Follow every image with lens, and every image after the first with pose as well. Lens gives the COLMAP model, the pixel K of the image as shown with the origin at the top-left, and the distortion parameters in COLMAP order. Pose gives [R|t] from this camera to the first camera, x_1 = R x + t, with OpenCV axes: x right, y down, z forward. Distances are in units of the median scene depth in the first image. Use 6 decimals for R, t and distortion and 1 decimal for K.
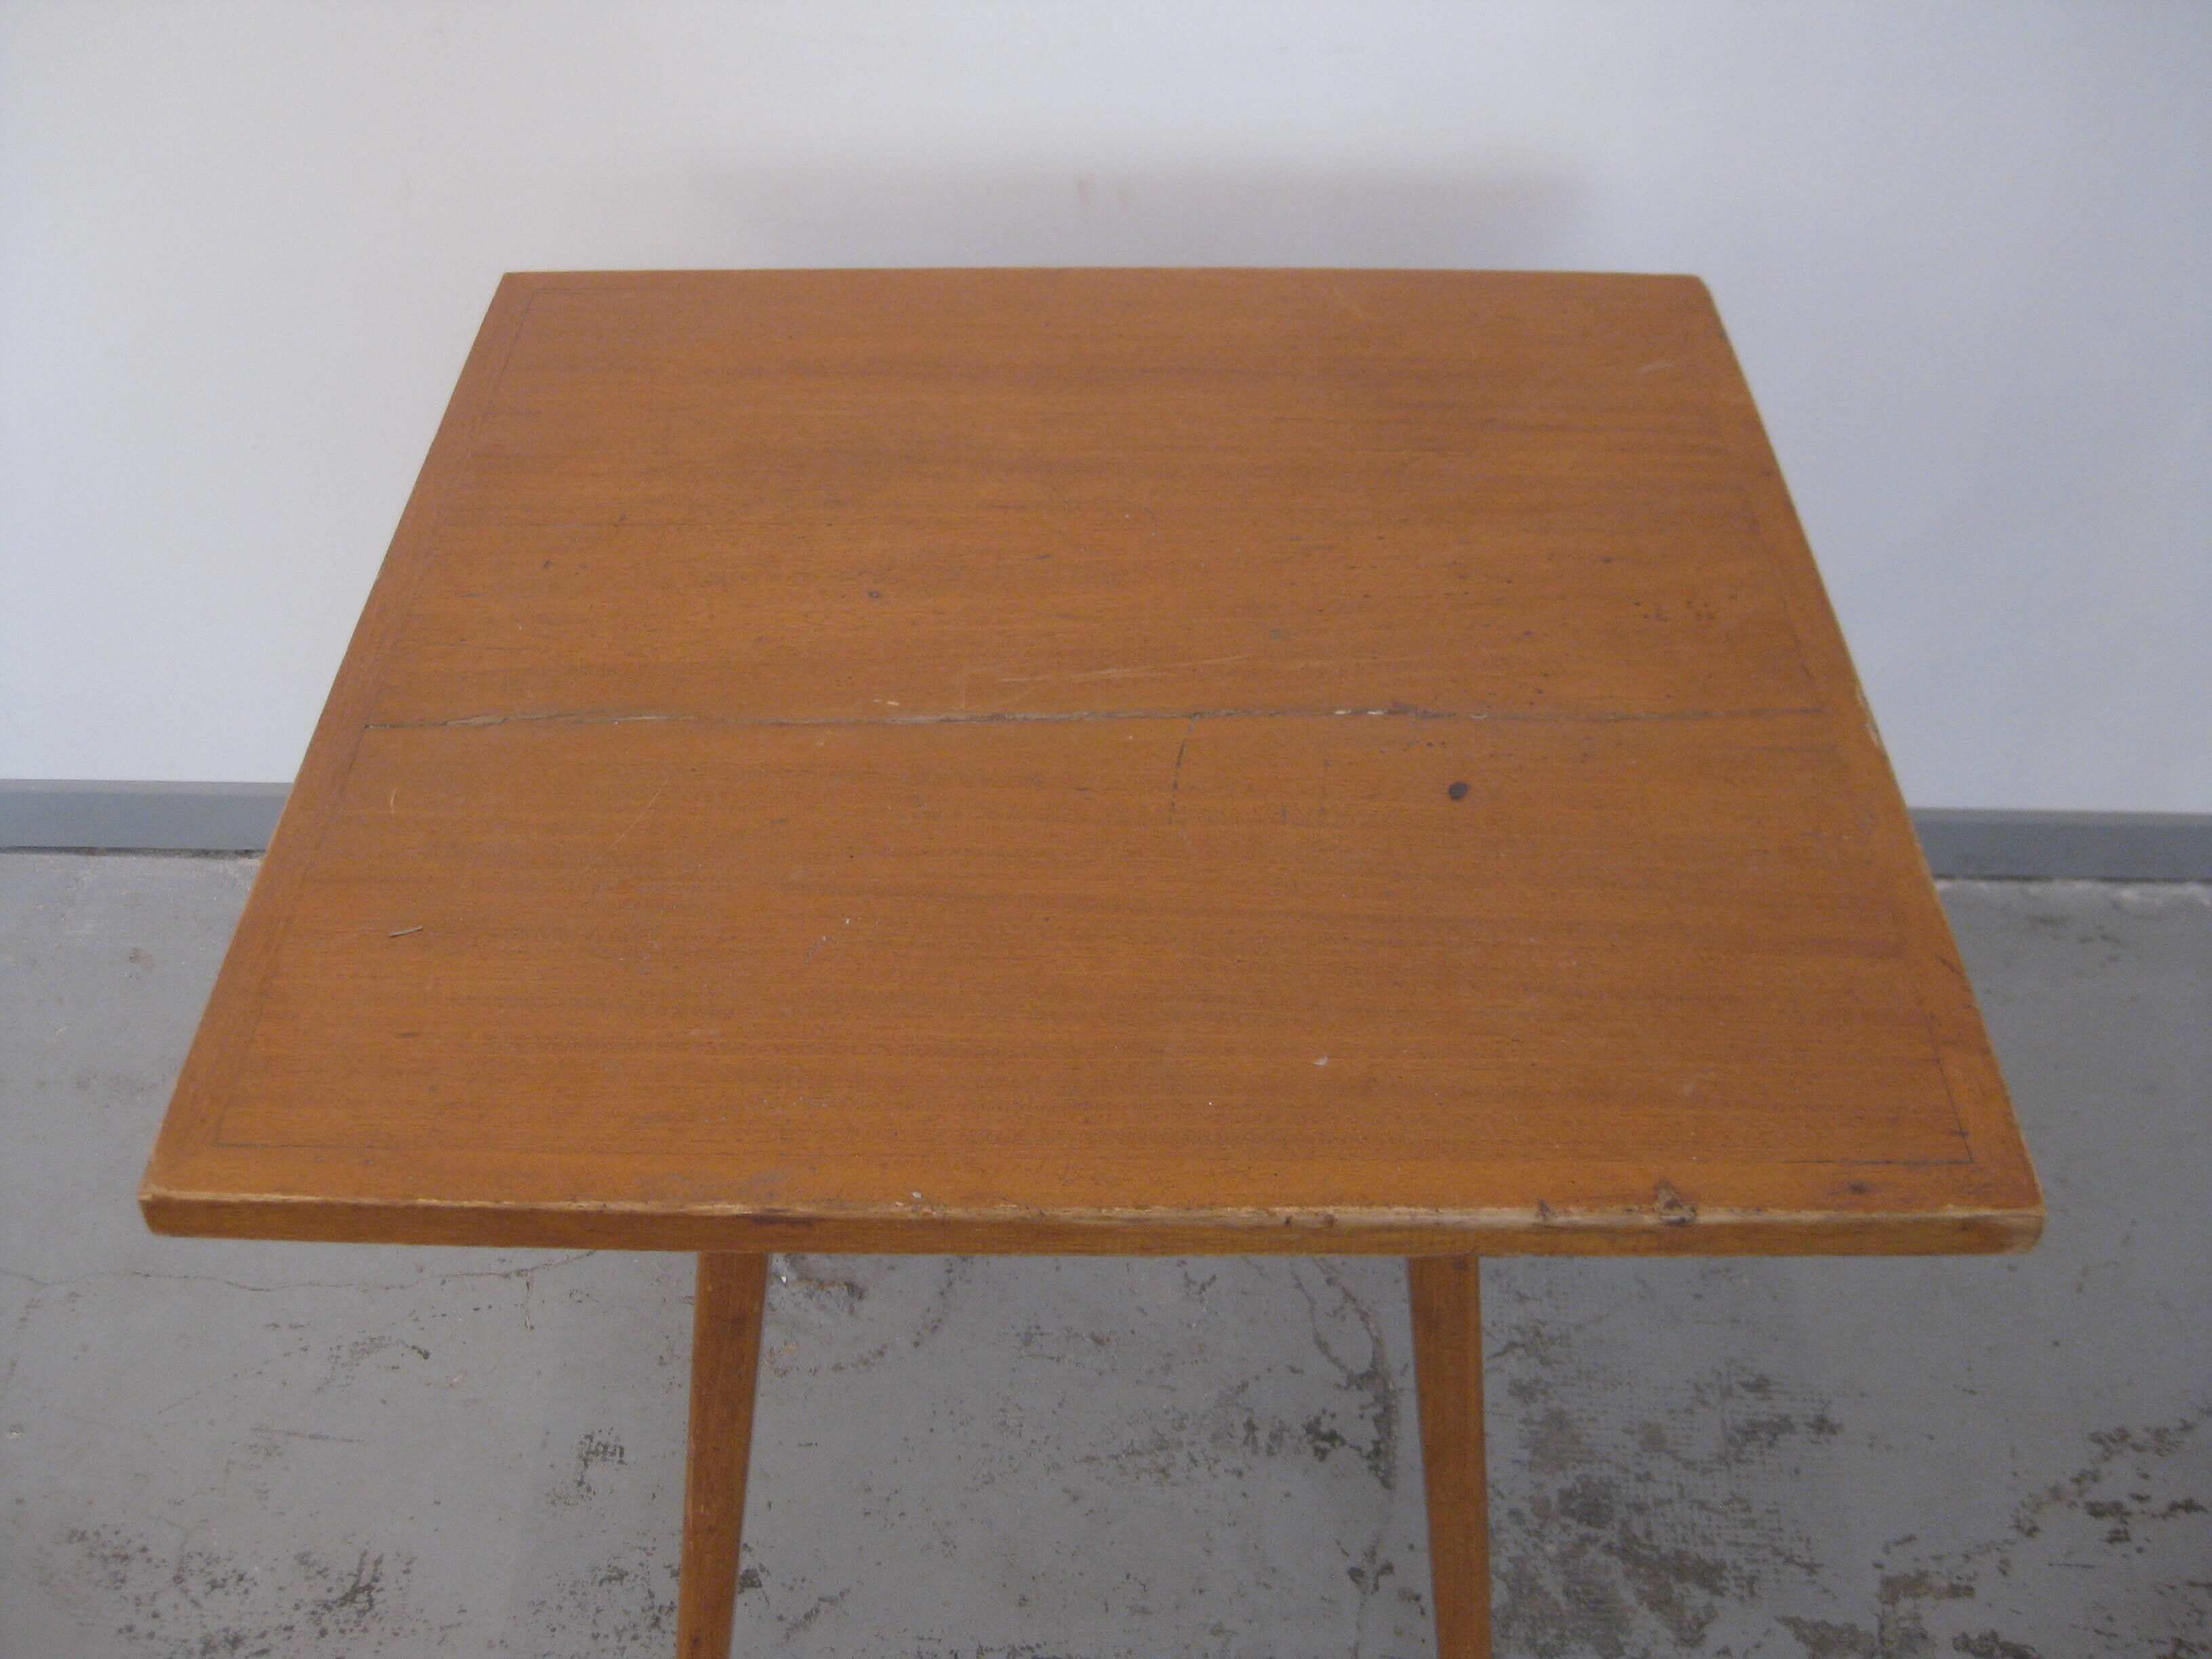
lens RADIAL K [[2396.5, 0, 1087.5], [0, 2396.5, 828.7], [0, 0, 1]] dist [-0.111712, 0.000000]
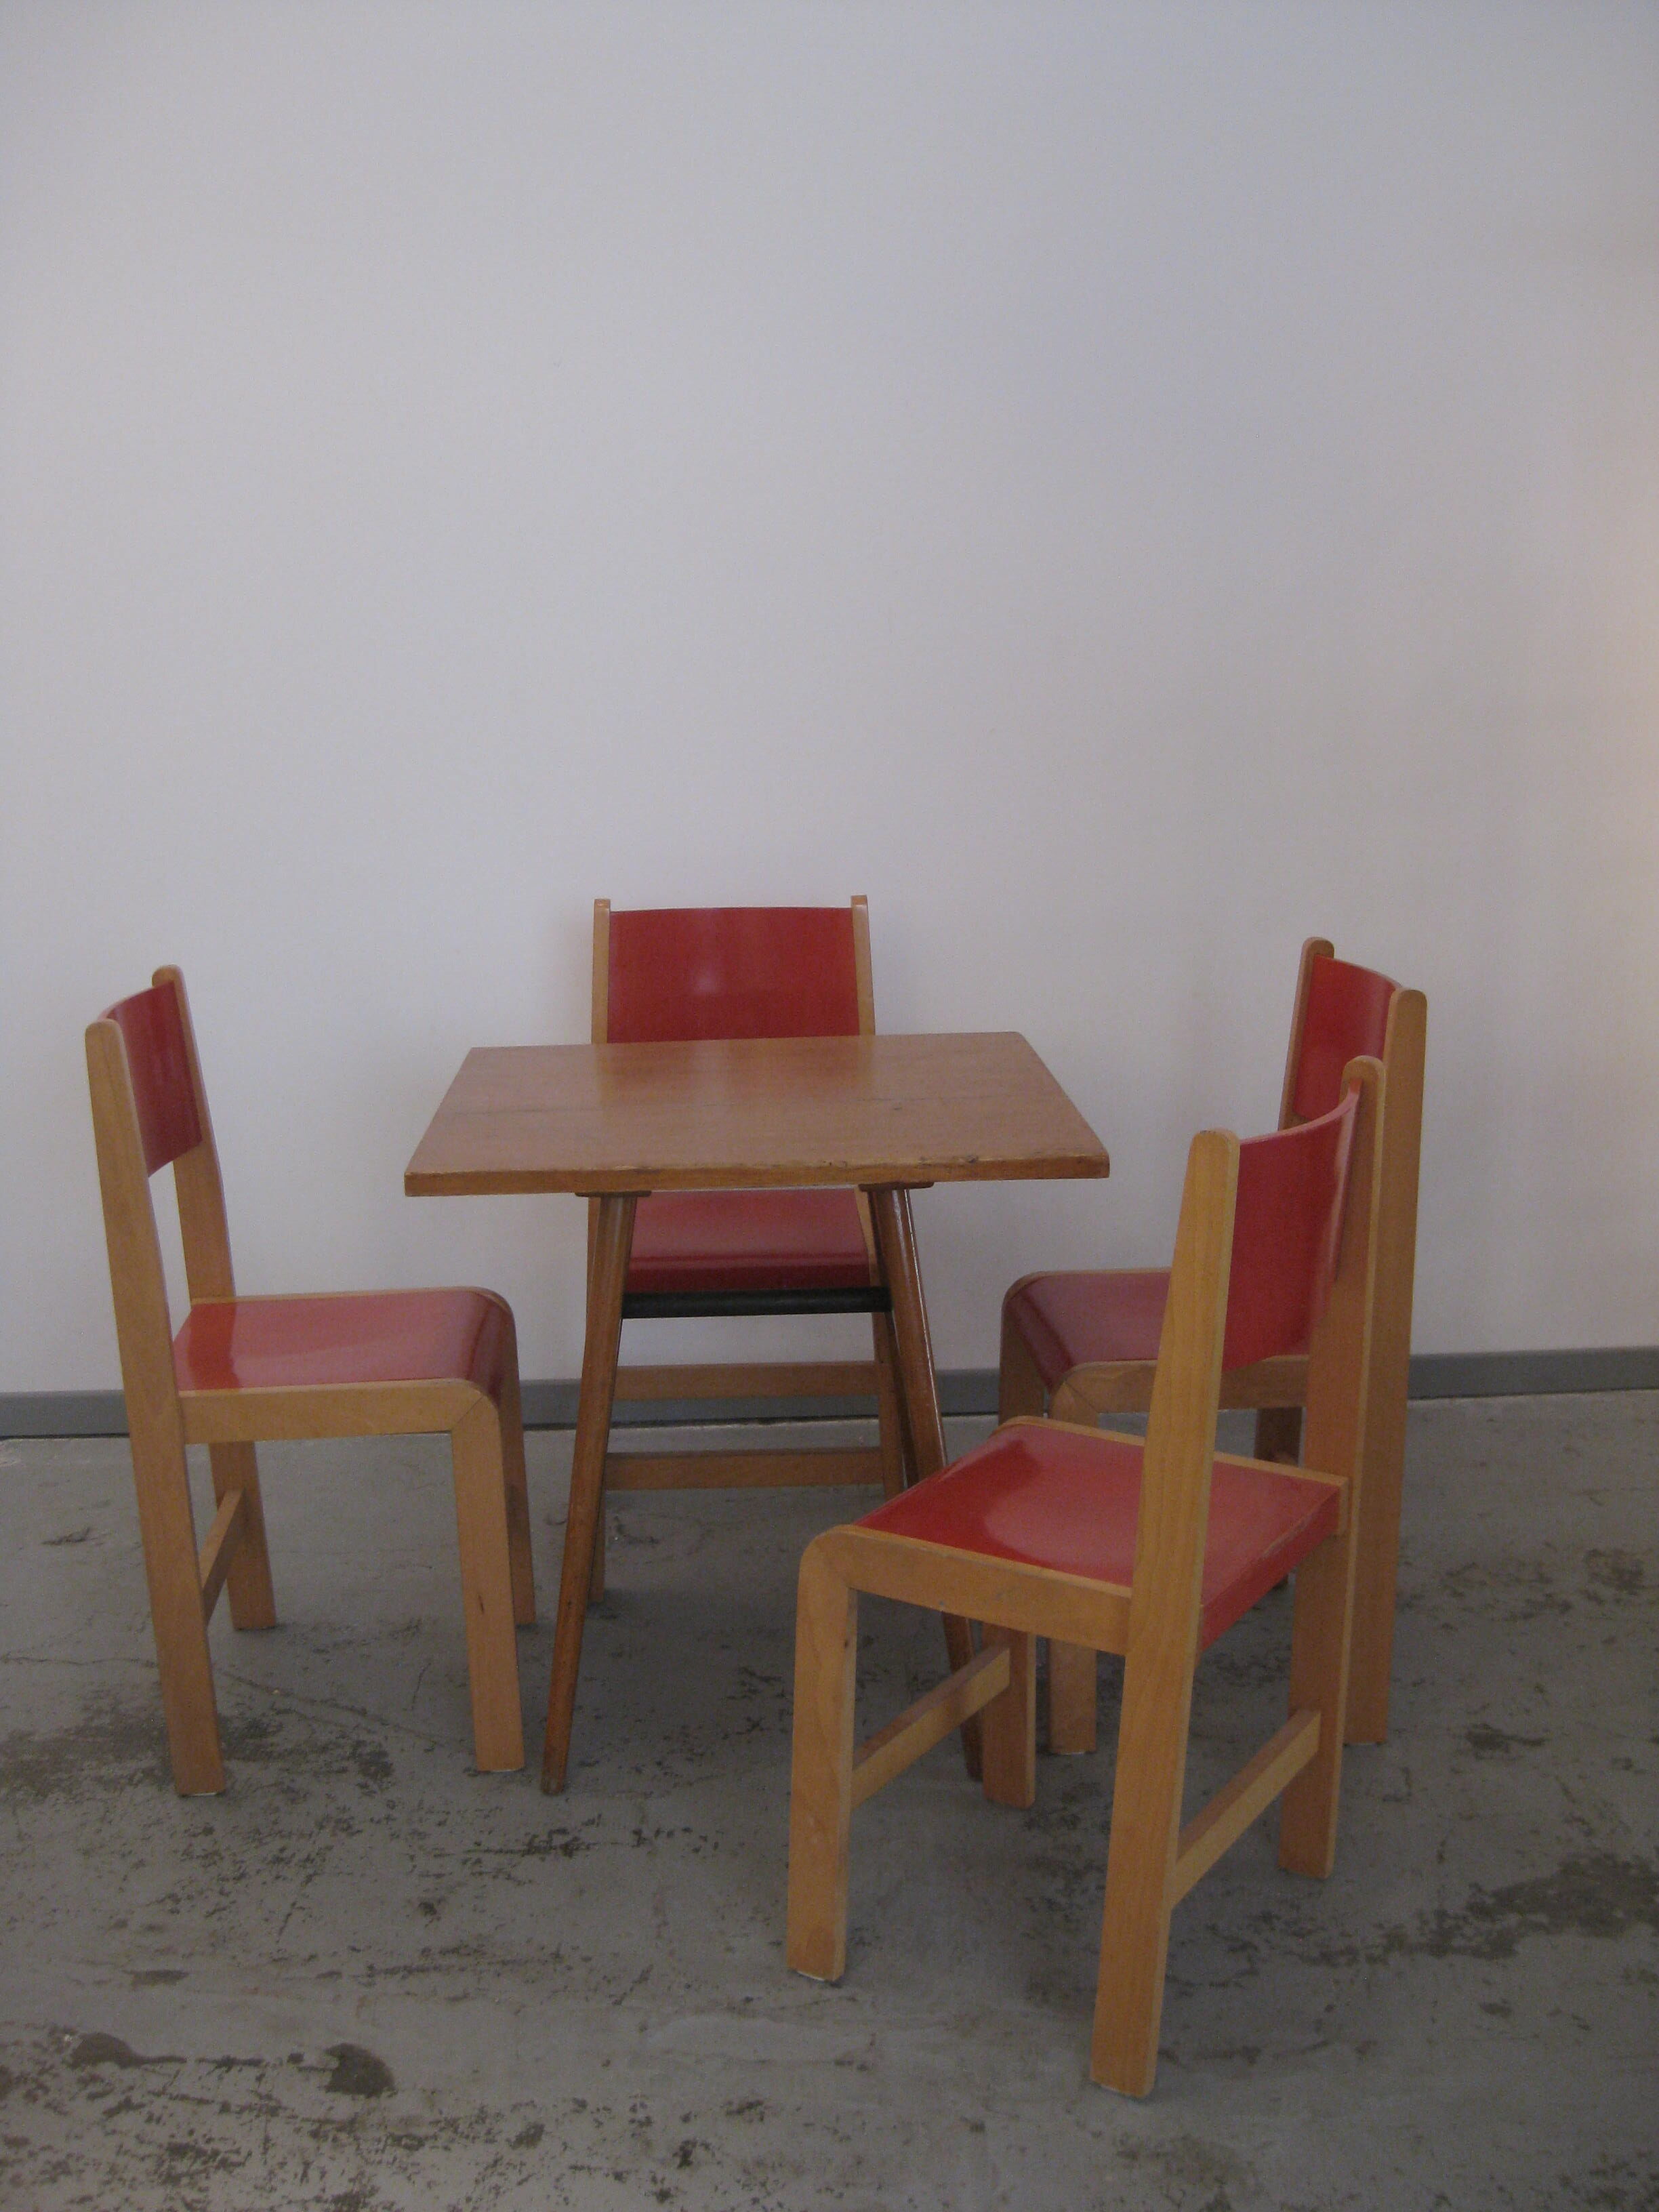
lens RADIAL K [[2396.5, 0, 832.1], [0, 2396.5, 1105.9], [0, 0, 1]] dist [-0.111712, 0.000000]
pose [[0.997126, -0.027374, 0.070638, -0.086413], [0.057999, 0.875704, -0.479352, 0.870731], [-0.048736, 0.482071, 0.874776, -0.907698]]
